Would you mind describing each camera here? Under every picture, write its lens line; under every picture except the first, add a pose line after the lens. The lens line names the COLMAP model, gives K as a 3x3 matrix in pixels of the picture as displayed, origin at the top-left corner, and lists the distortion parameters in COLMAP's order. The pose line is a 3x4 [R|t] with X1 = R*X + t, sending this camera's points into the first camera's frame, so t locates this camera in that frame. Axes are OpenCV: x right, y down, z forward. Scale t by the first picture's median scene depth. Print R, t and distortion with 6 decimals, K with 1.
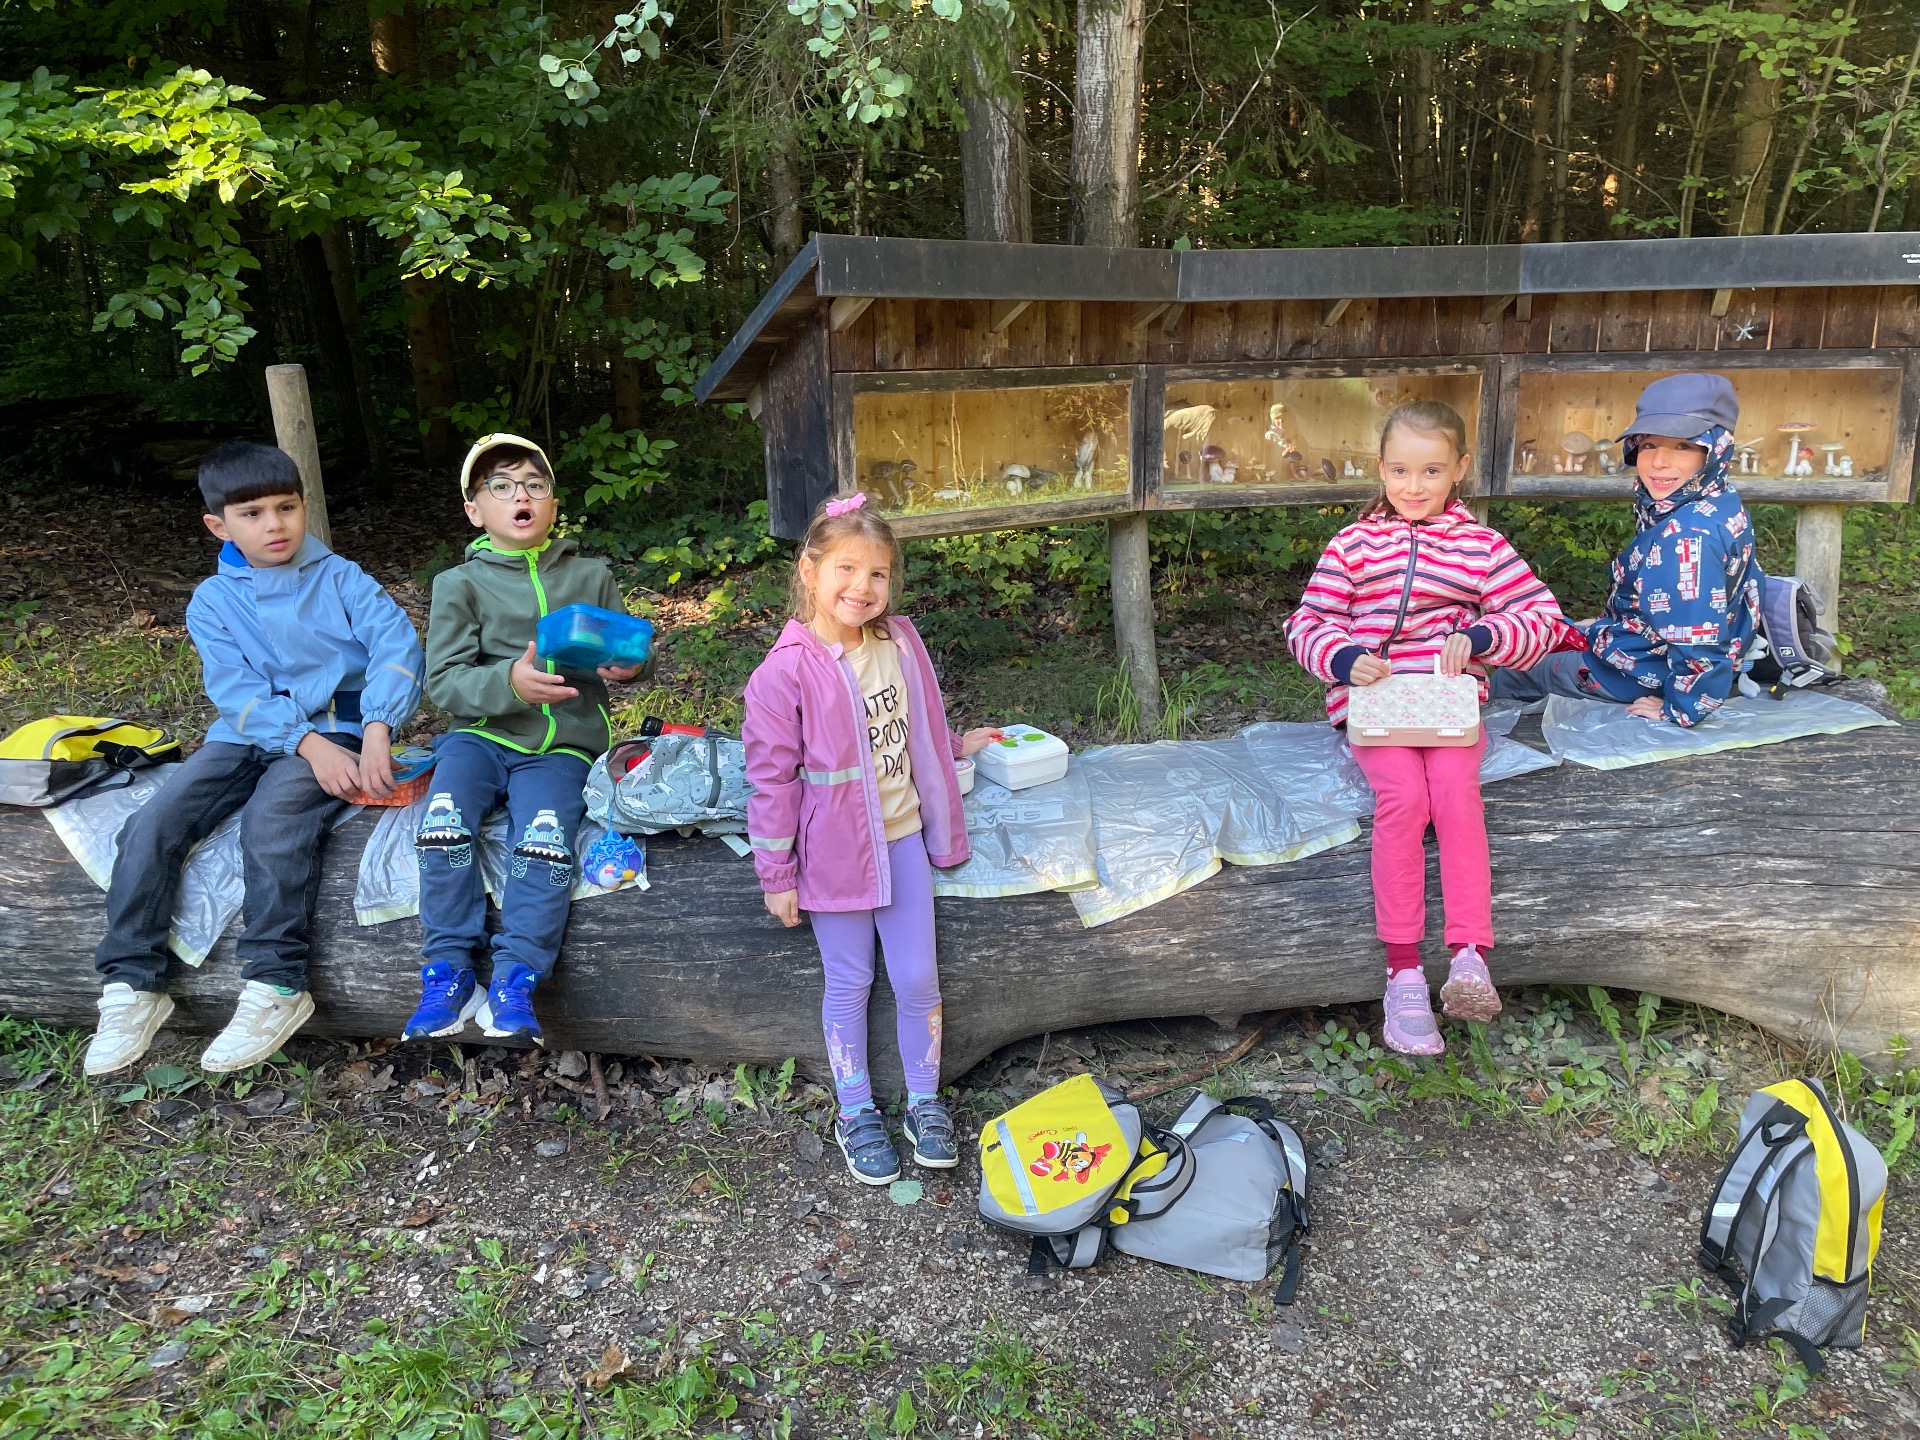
lens RADIAL K [[992.9, 0, 960.0], [0, 992.9, 720.0], [0, 0, 1]] dist [0.051273, -0.027334]
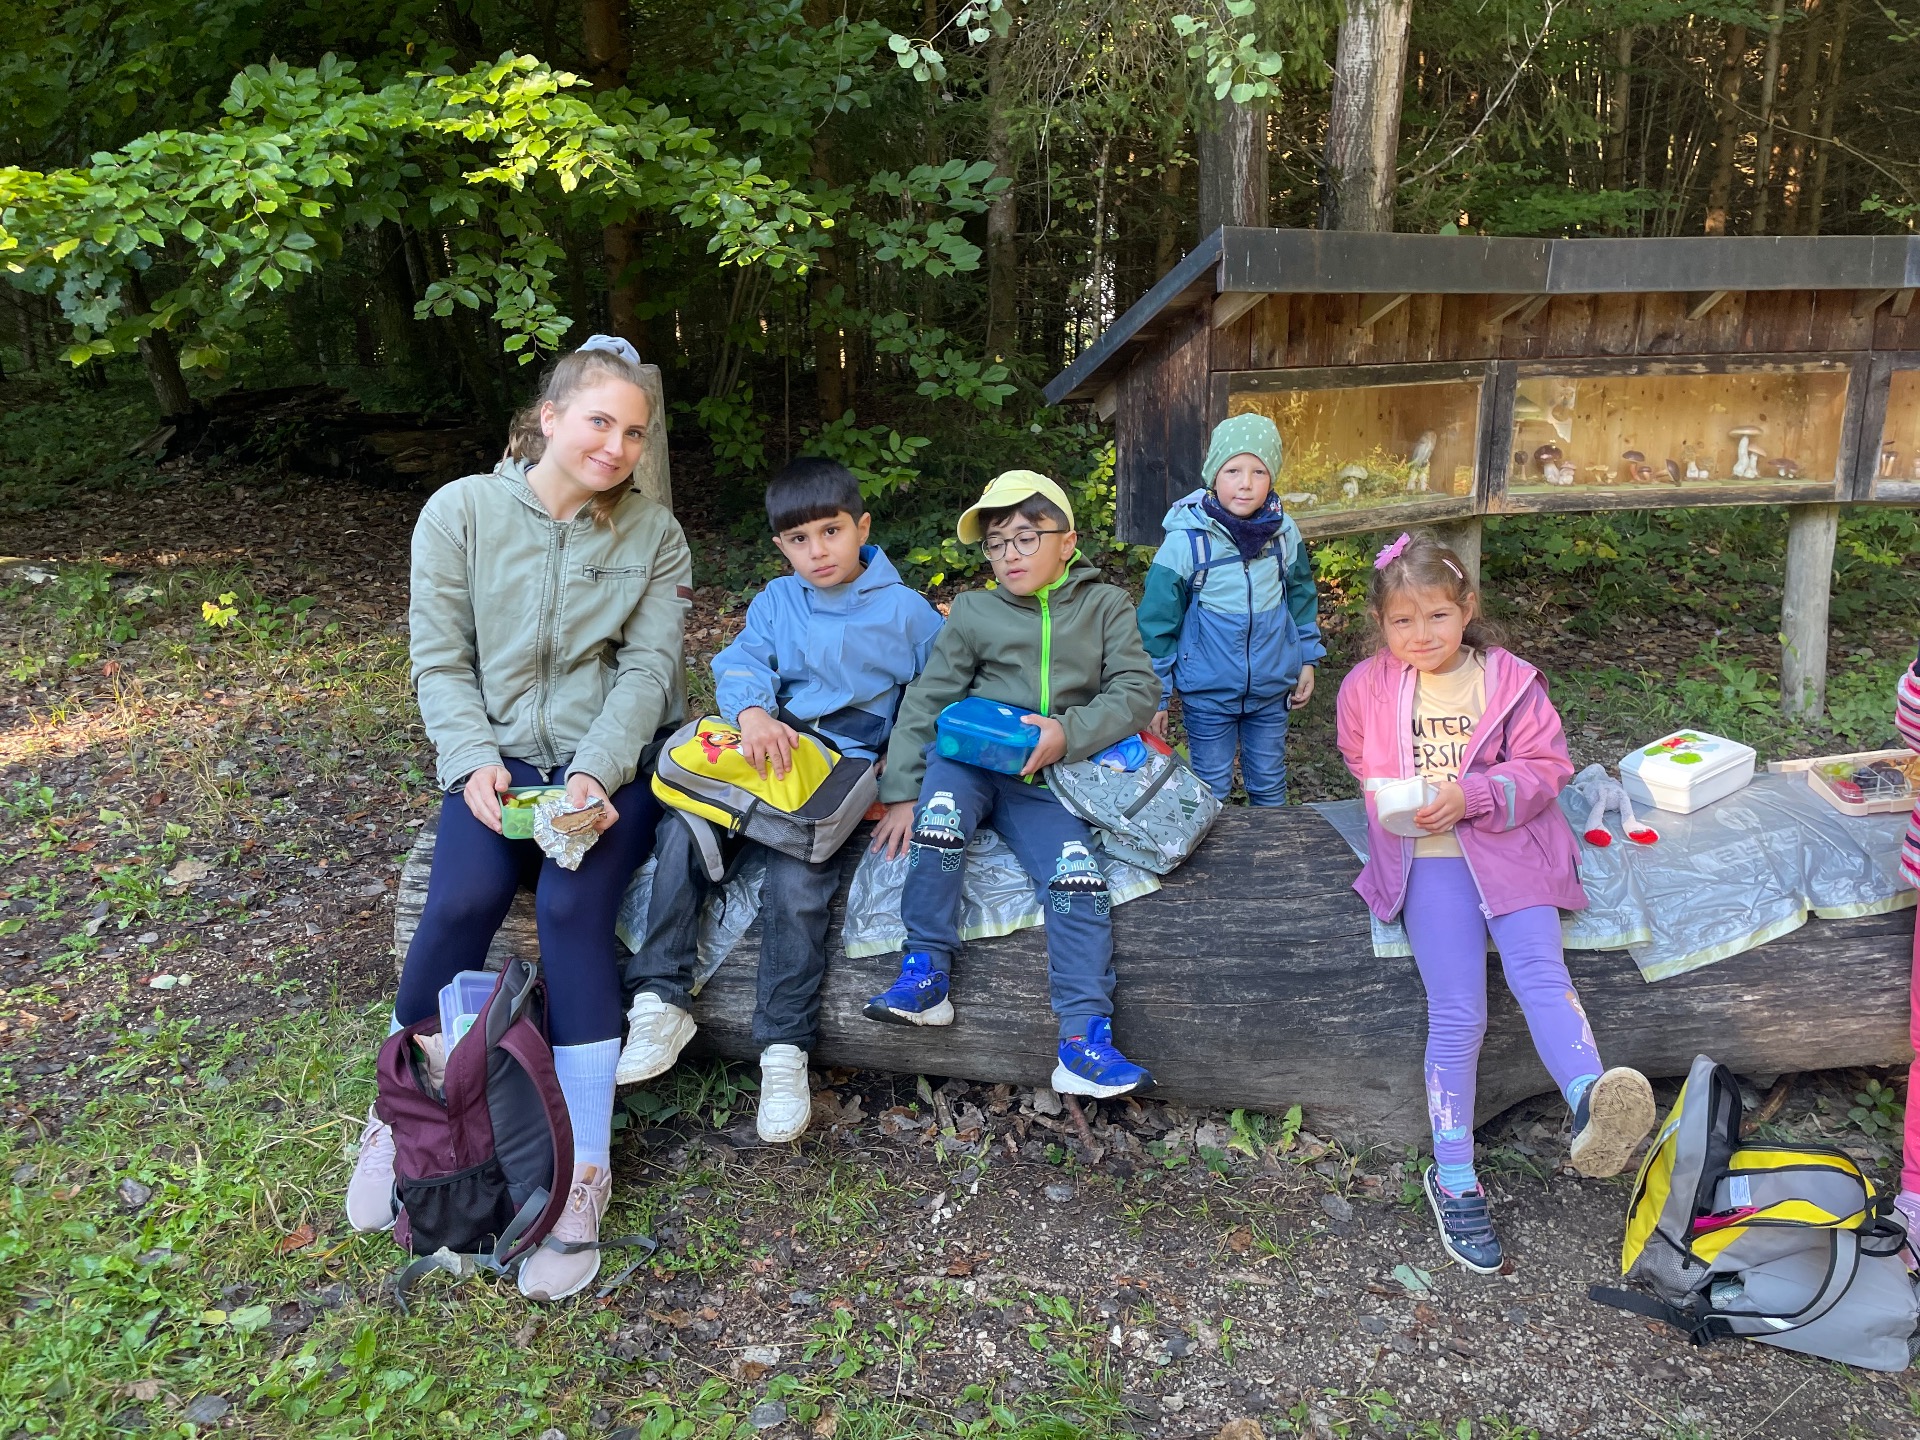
lens RADIAL K [[992.9, 0, 960.0], [0, 992.9, 720.0], [0, 0, 1]] dist [0.051273, -0.027334]
pose [[0.999629, 0.013961, -0.023382, -0.302594], [-0.013666, 0.999825, 0.012762, -0.021316], [0.023556, -0.012438, 0.999645, 0.033057]]
